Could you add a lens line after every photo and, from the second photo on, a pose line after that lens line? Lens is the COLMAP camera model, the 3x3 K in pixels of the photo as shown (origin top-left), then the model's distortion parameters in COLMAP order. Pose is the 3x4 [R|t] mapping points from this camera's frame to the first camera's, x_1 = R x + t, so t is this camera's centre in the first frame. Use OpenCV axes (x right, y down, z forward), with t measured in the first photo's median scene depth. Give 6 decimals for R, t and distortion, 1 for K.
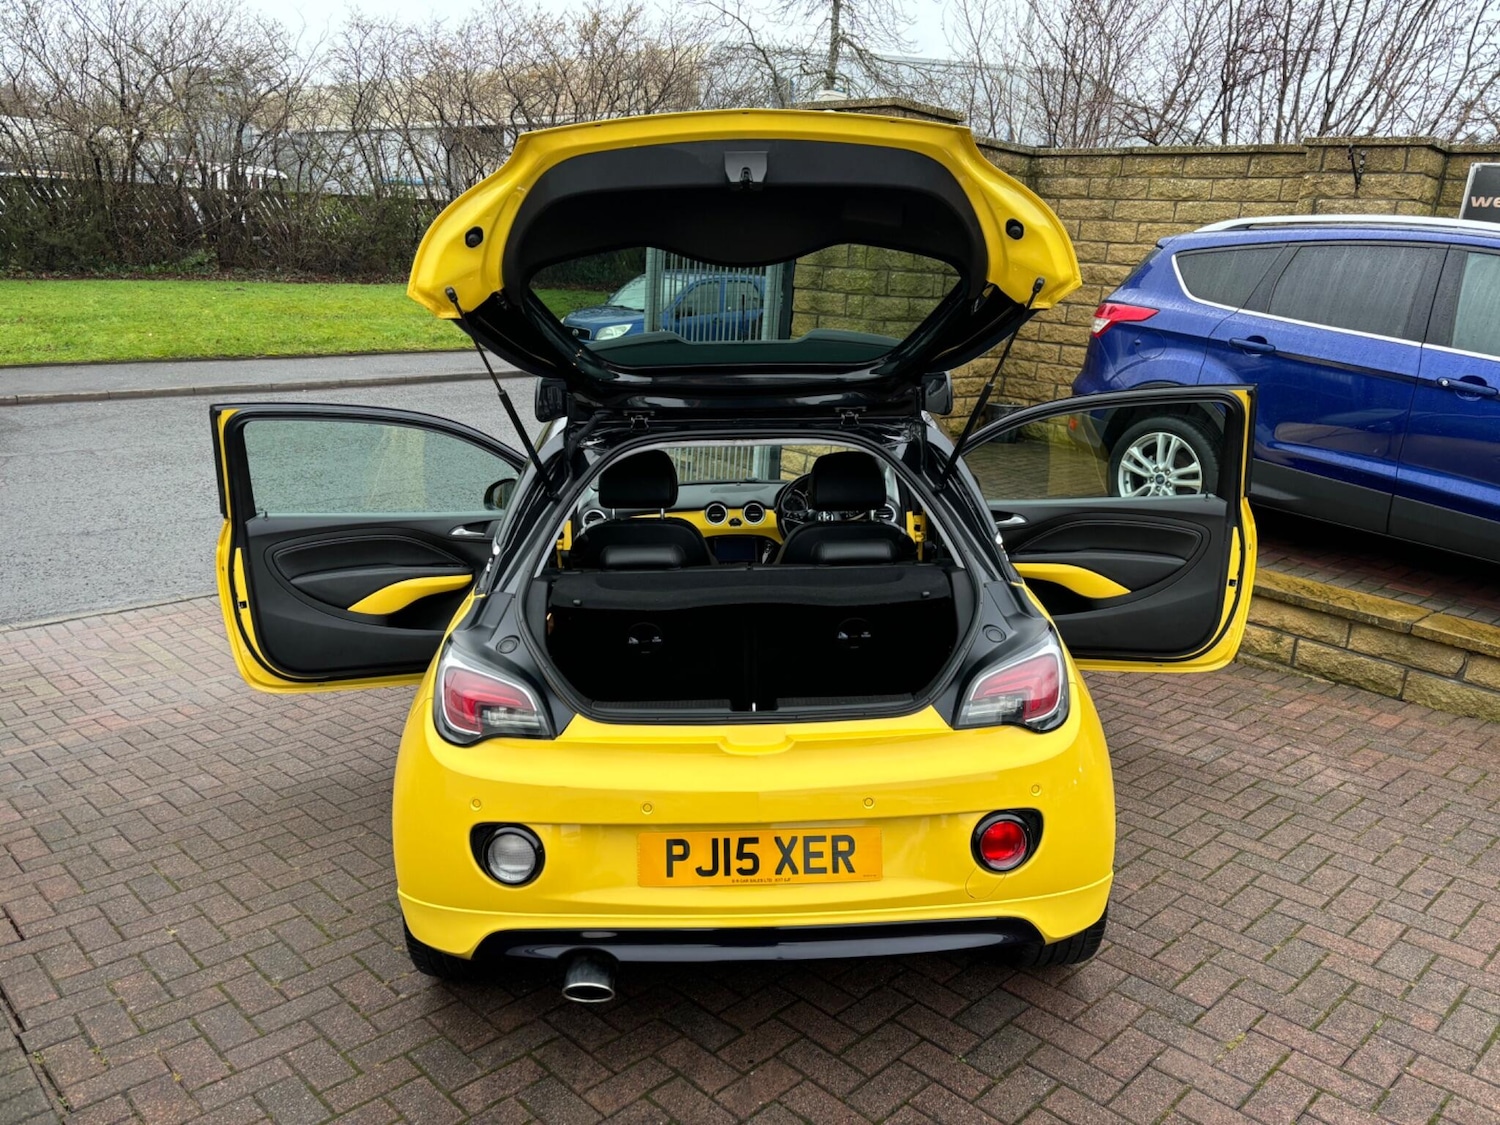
lens RADIAL K [[1123.6, 0, 758.0], [0, 1123.6, 563.3], [0, 0, 1]] dist [0.082569, -0.089228]
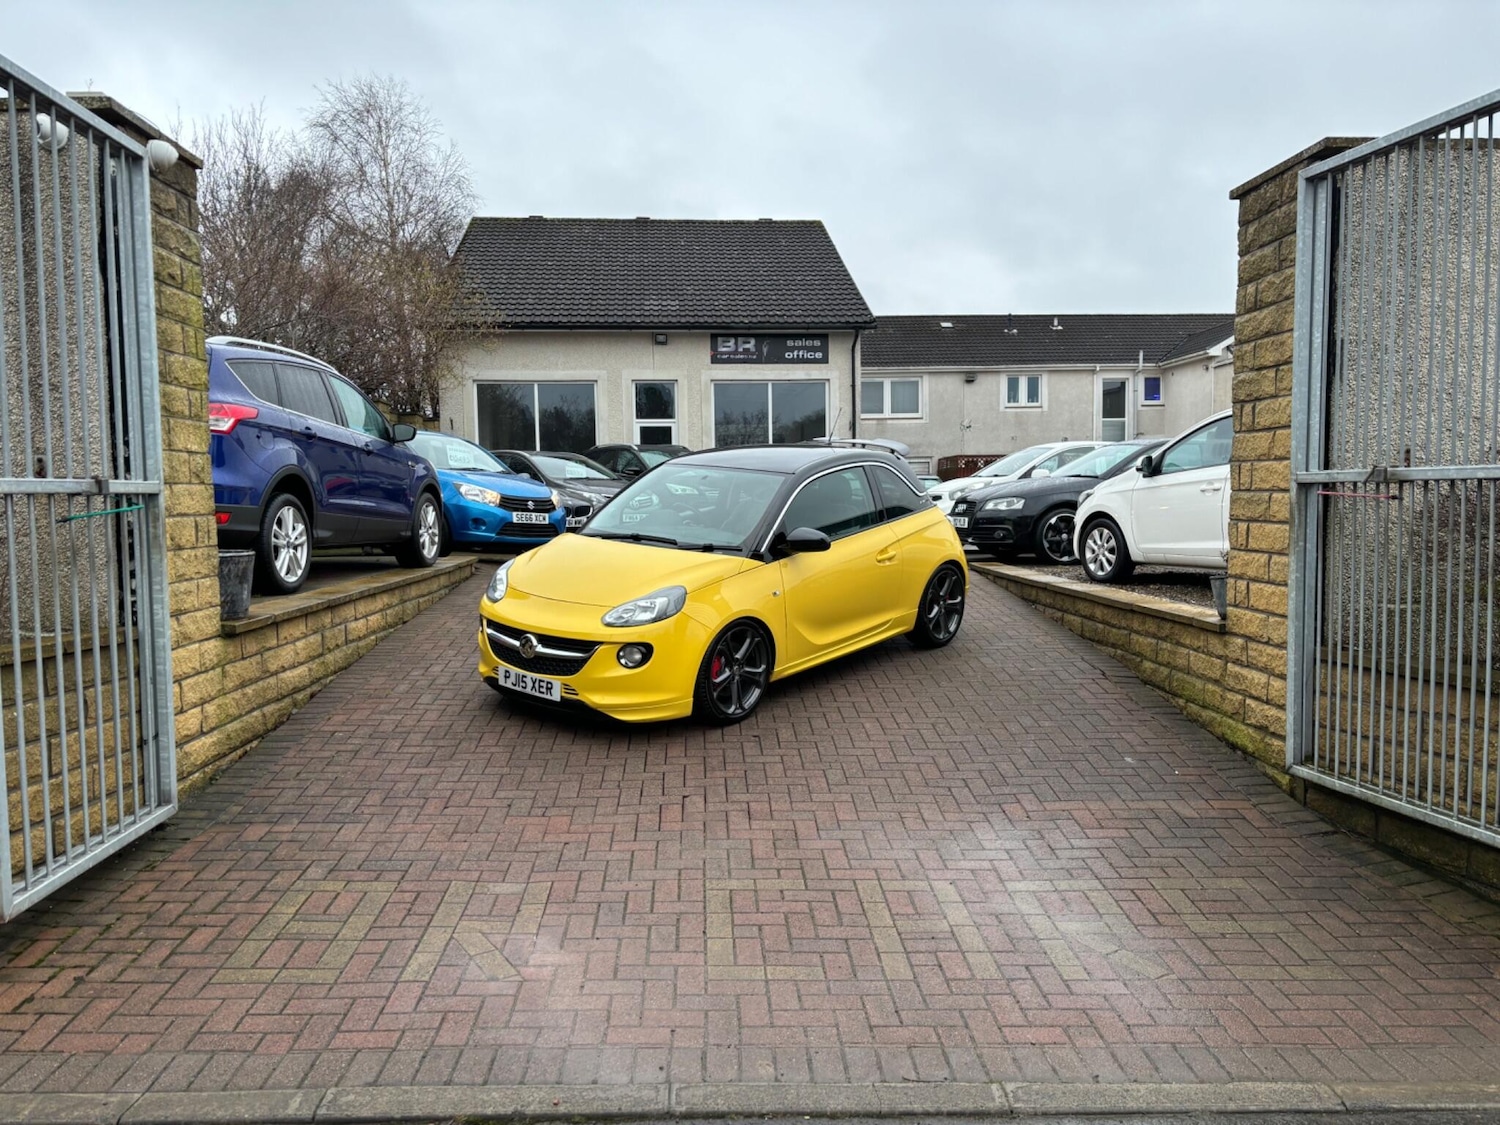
lens RADIAL K [[1123.6, 0, 758.0], [0, 1123.6, 563.3], [0, 0, 1]] dist [0.082569, -0.089228]
pose [[-0.756608, -0.100721, 0.646064, -0.730073], [0.134296, 0.943063, 0.304298, -0.318131], [-0.639928, 0.316998, -0.700003, 1.362654]]
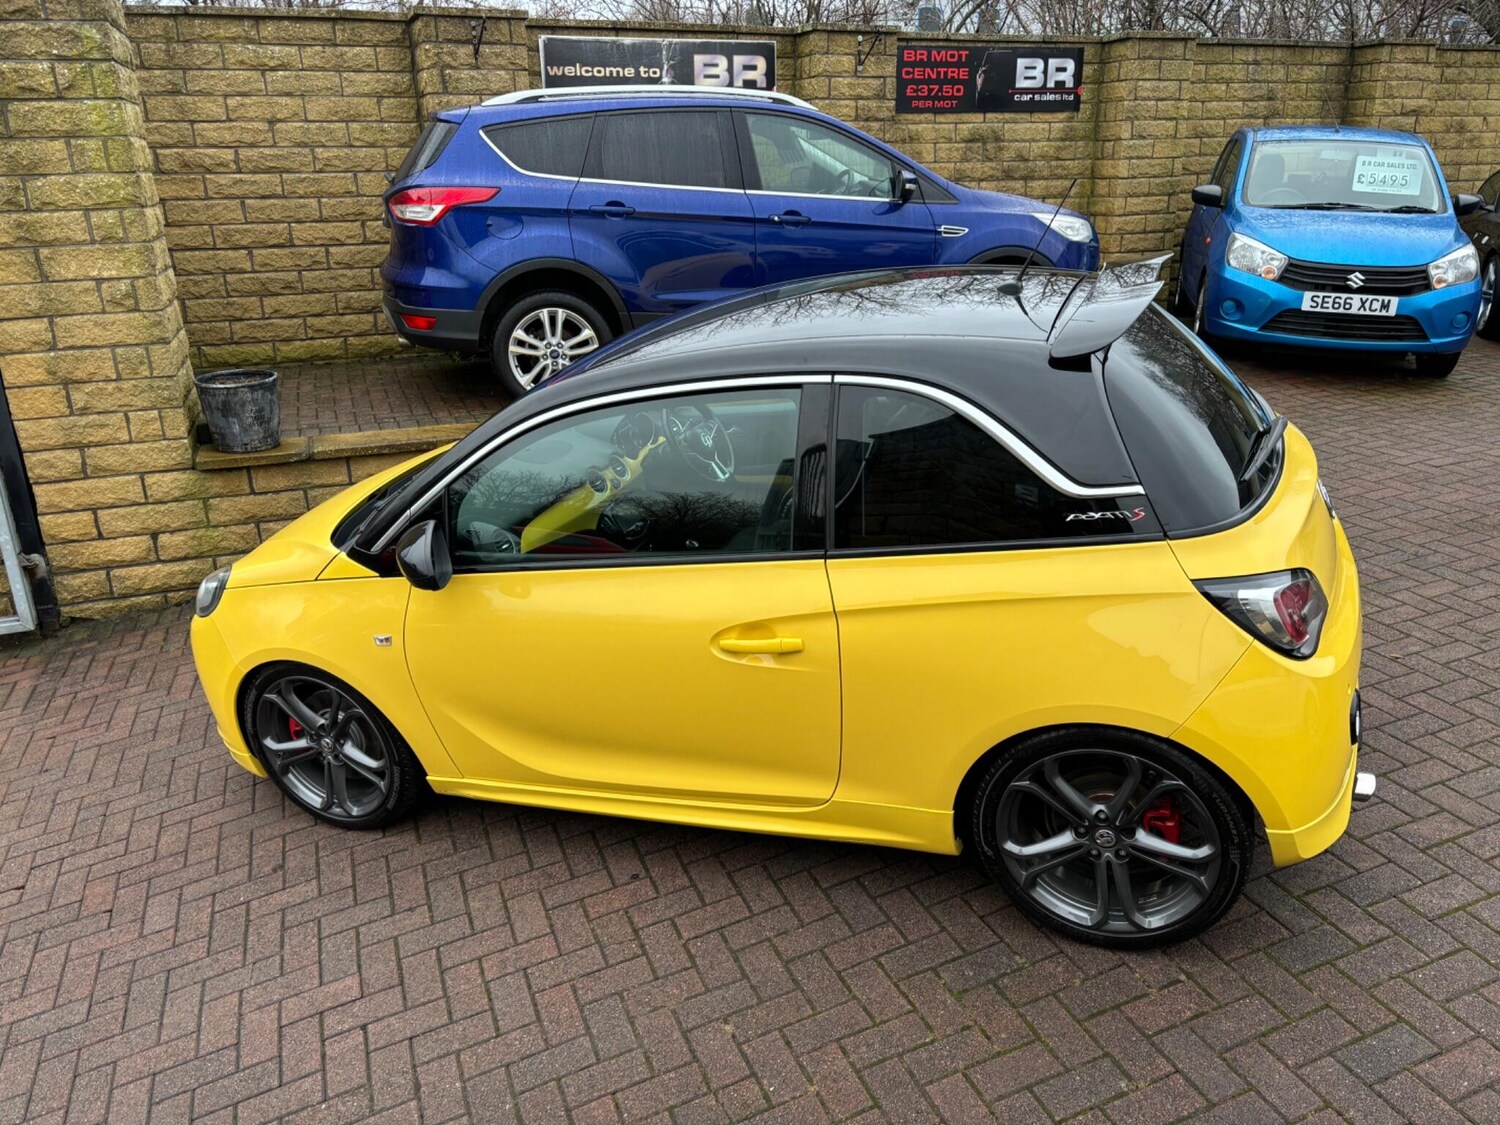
lens RADIAL K [[1130.3, 0, 753.3], [0, 1130.3, 558.0], [0, 0, 1]] dist [0.061771, -0.061419]
pose [[0.392647, -0.376000, 0.839316, -0.453442], [0.289046, 0.916817, 0.275498, -0.120119], [-0.873087, 0.134428, 0.468667, 0.338183]]
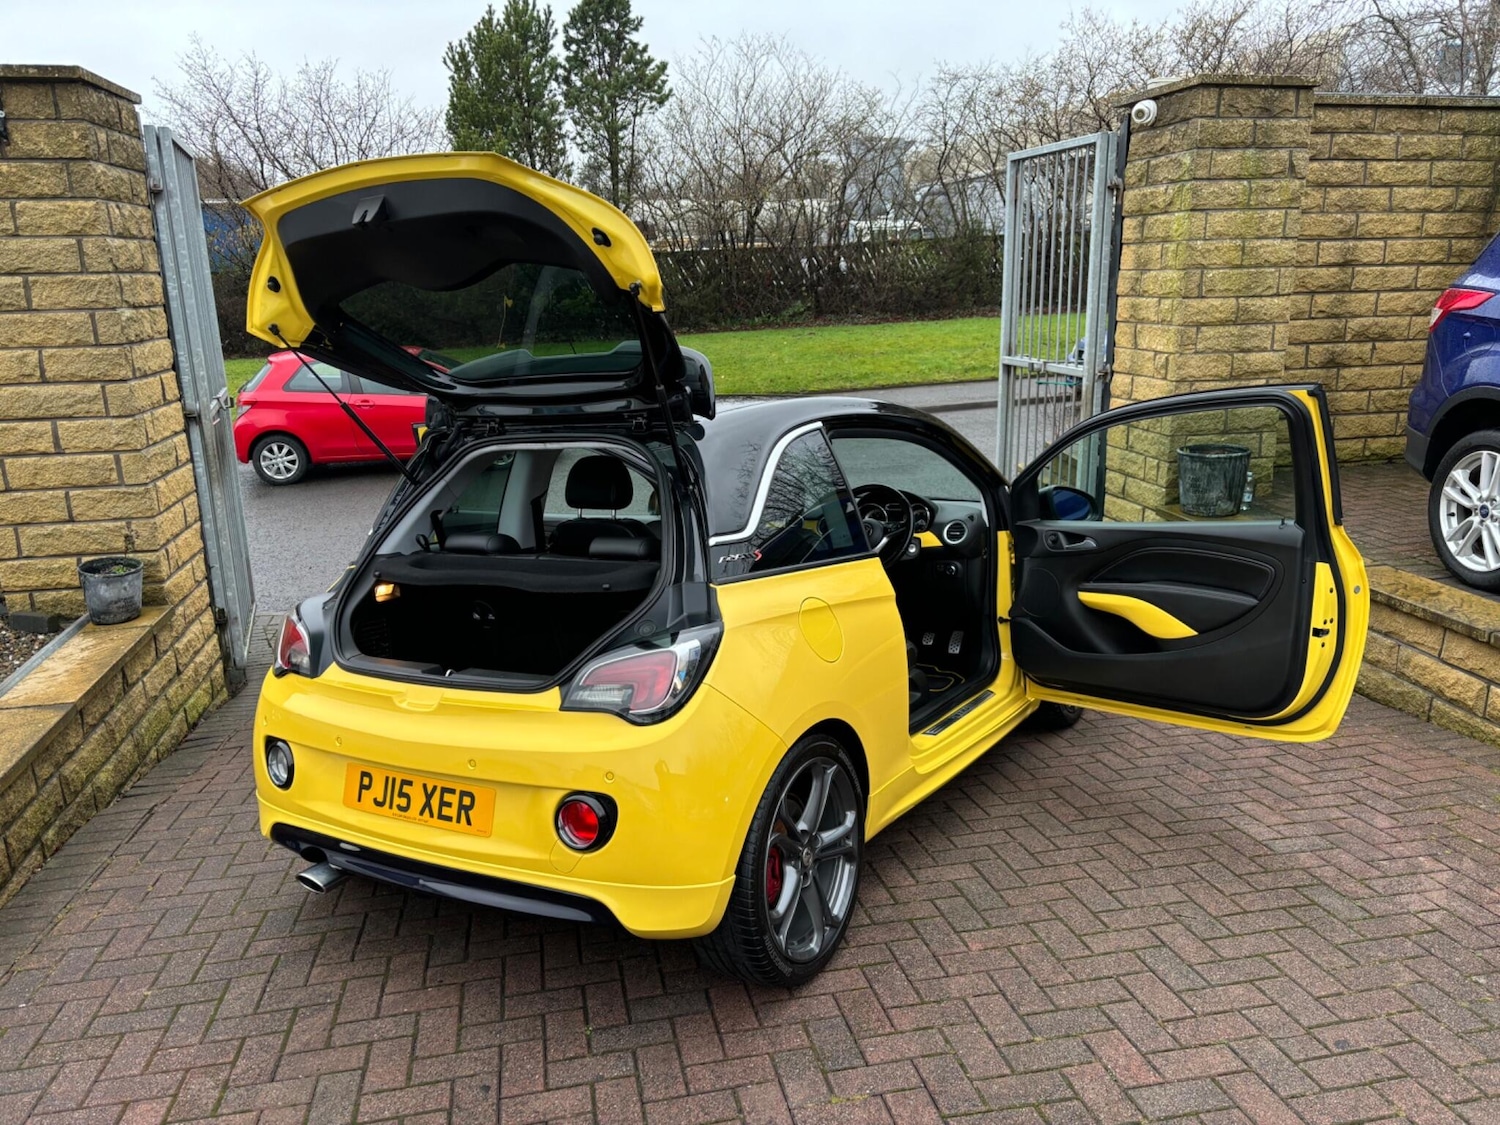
lens RADIAL K [[1137.8, 0, 749.0], [0, 1137.8, 568.2], [0, 0, 1]] dist [0.036502, -0.016346]
pose [[0.839373, 0.056247, -0.540637, 0.317973], [-0.069335, 0.997586, -0.003860, 0.001995], [0.539115, 0.040725, 0.841247, 0.067006]]
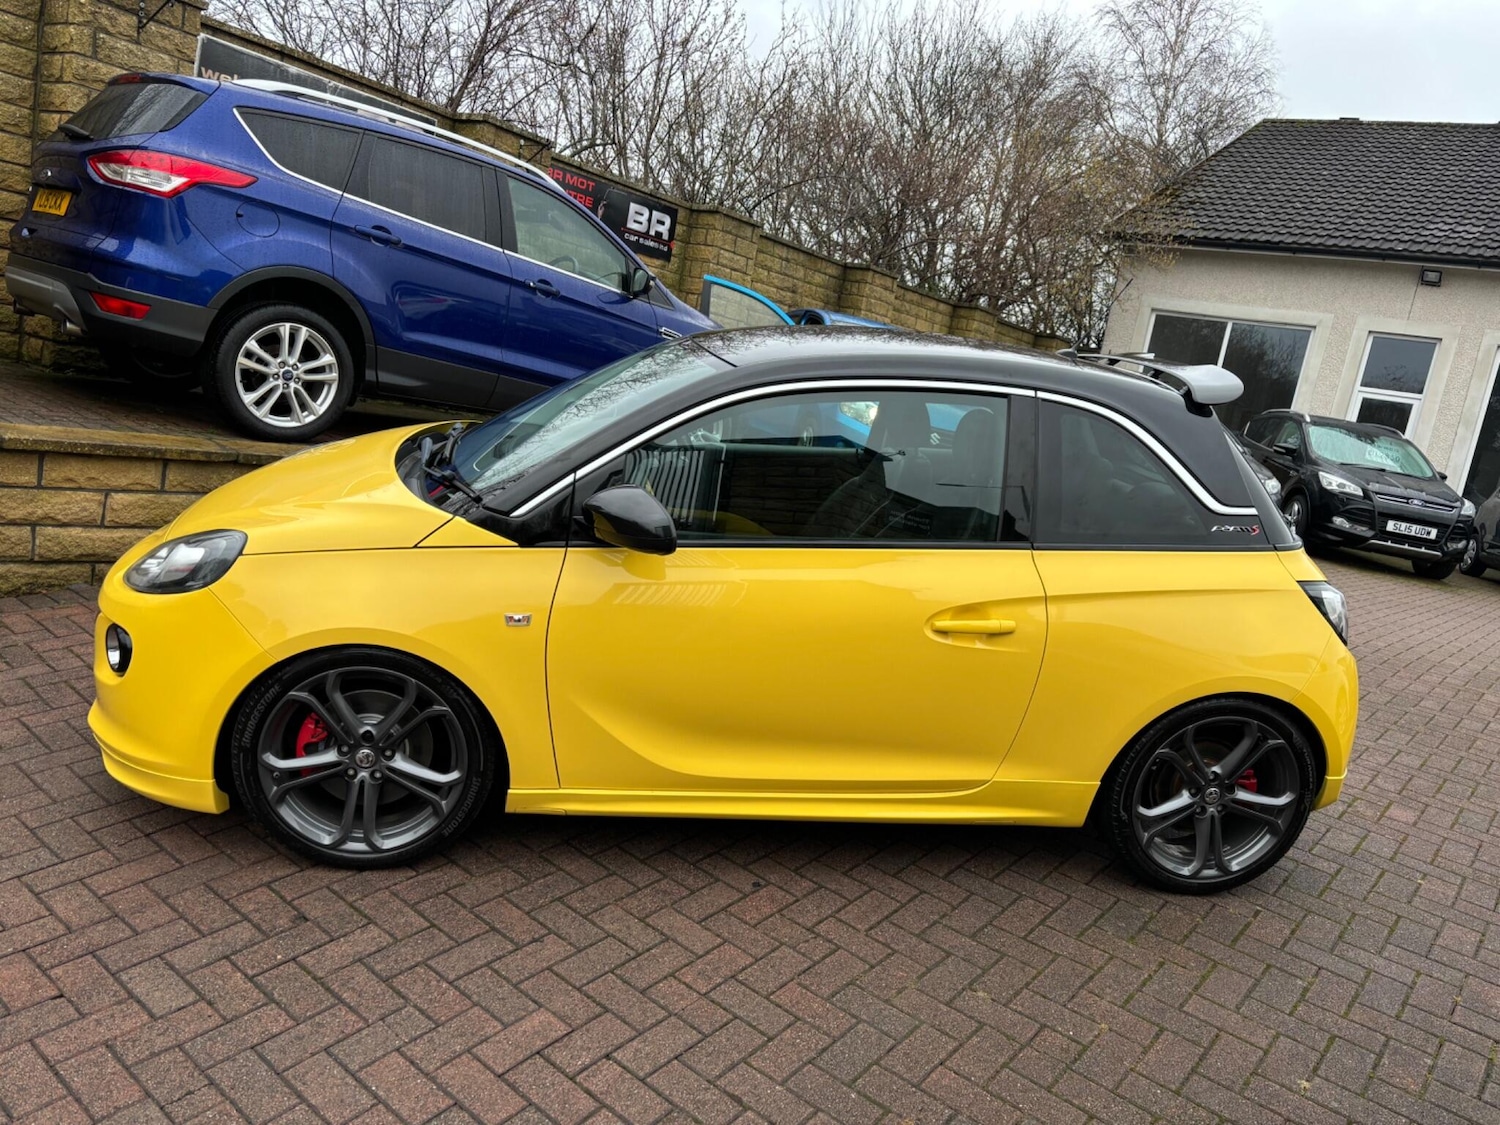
lens RADIAL K [[1133.5, 0, 749.2], [0, 1133.5, 555.2], [0, 0, 1]] dist [0.051211, -0.047776]
pose [[-0.114730, -0.245632, 0.962550, -0.525835], [0.076245, 0.963913, 0.255067, -0.123018], [-0.990466, 0.102653, -0.091861, 0.649904]]
